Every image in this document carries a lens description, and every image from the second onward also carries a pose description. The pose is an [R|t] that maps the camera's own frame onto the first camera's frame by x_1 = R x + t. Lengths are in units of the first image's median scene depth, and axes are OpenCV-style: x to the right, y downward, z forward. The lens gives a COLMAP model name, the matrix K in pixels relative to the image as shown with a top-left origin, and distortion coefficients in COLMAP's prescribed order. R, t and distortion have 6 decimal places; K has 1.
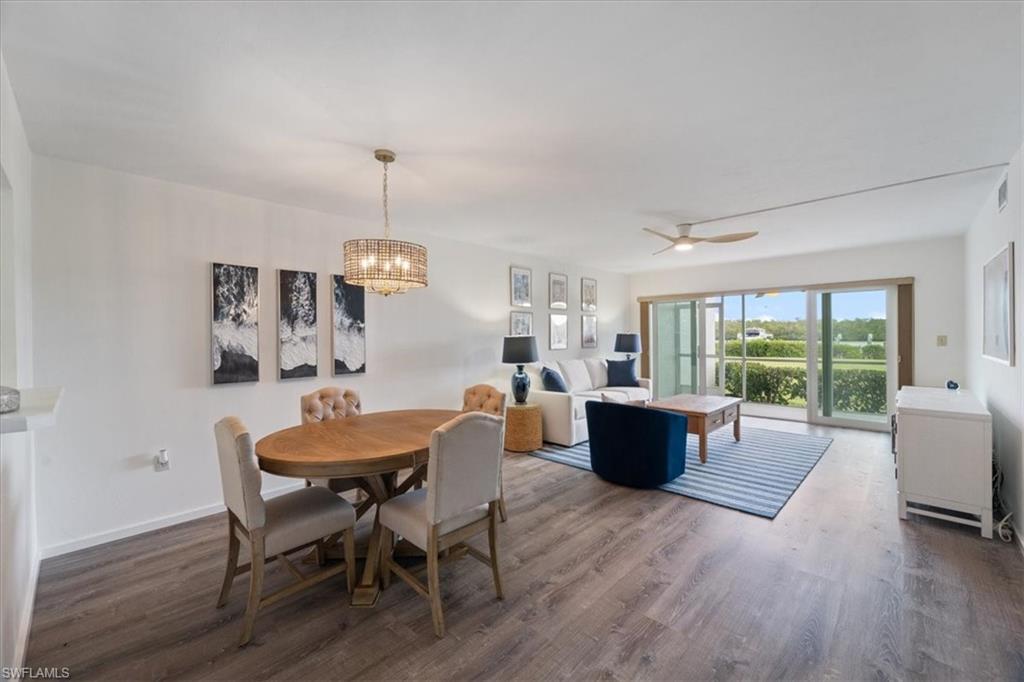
lens RADIAL K [[415.0, 0, 503.6], [0, 415.0, 334.3], [0, 0, 1]] dist [0.003697, -0.000921]
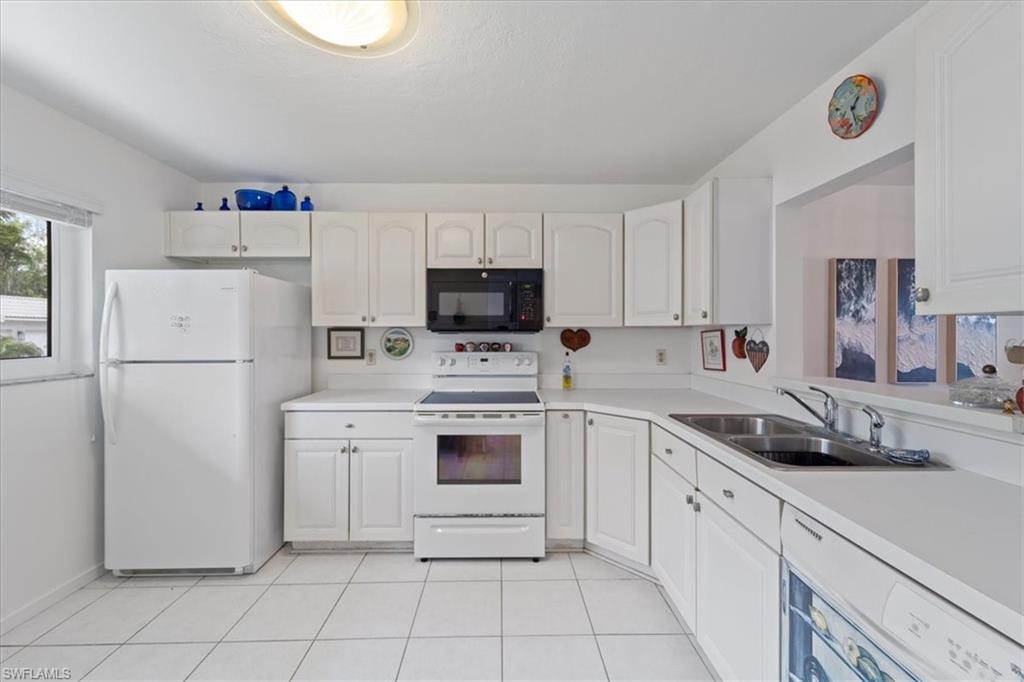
lens RADIAL K [[415.0, 0, 507.8], [0, 415.0, 331.1], [0, 0, 1]] dist [0.003697, -0.000921]
pose [[0.713153, 0.011512, -0.700914, -0.534616], [-0.008963, 0.999933, 0.007303, -0.000376], [0.700951, 0.001074, 0.713209, -0.233162]]
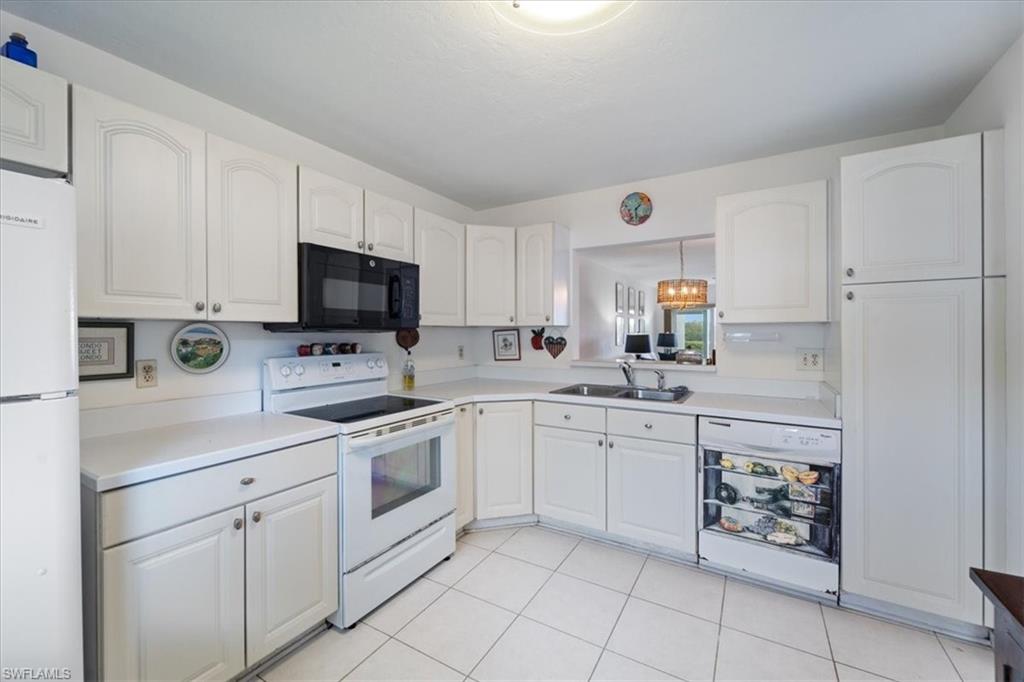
lens RADIAL K [[415.0, 0, 509.4], [0, 415.0, 334.4], [0, 0, 1]] dist [0.003697, -0.000921]
pose [[0.971038, 0.012677, 0.238588, -1.198423], [-0.013461, 0.999908, 0.001657, 0.012803], [-0.238545, -0.004821, 0.971119, -0.450534]]
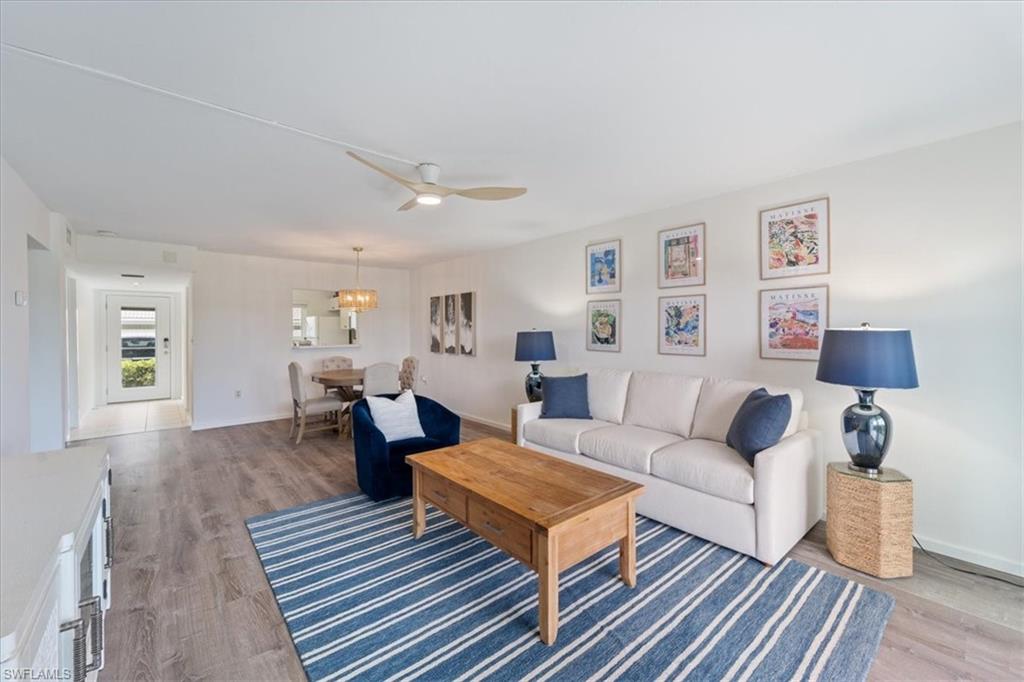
lens RADIAL K [[415.0, 0, 506.8], [0, 415.0, 339.7], [0, 0, 1]] dist [0.003697, -0.000921]
pose [[-0.100171, 0.026880, -0.994607, 1.403015], [-0.000411, 0.999634, 0.027057, -0.004805], [0.994970, 0.003119, -0.100123, 1.552633]]
